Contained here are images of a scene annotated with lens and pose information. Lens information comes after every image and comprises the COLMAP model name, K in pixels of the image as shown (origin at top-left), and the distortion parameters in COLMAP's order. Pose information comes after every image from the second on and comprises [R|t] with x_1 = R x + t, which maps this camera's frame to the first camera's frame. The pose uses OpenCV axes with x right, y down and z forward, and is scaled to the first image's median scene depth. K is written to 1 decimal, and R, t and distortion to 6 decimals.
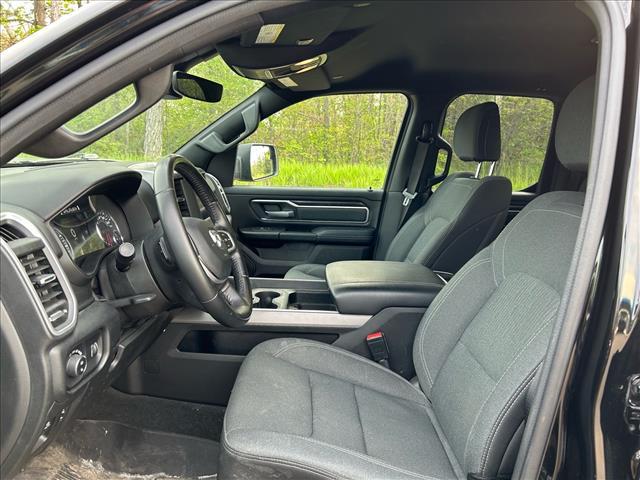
lens RADIAL K [[477.5, 0, 319.8], [0, 477.5, 240.0], [0, 0, 1]] dist [0.019507, -0.035029]
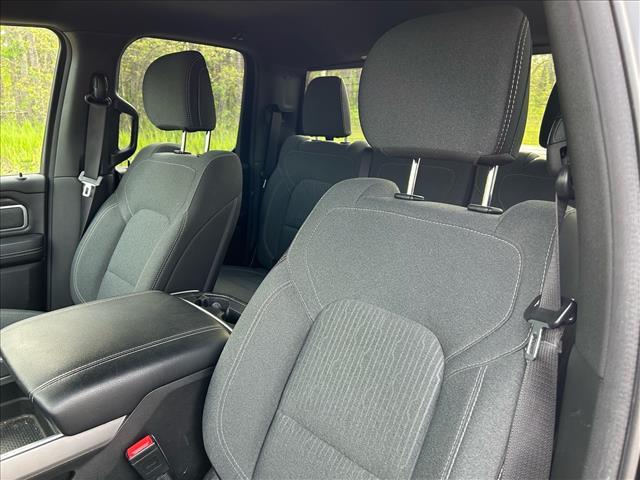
lens RADIAL K [[477.5, 0, 320.7], [0, 477.5, 240.3], [0, 0, 1]] dist [0.019507, -0.035029]
pose [[0.739227, -0.195682, 0.644400, -0.033269], [0.130228, 0.980330, 0.148301, -0.069143], [-0.660745, -0.025709, 0.750170, 0.247238]]
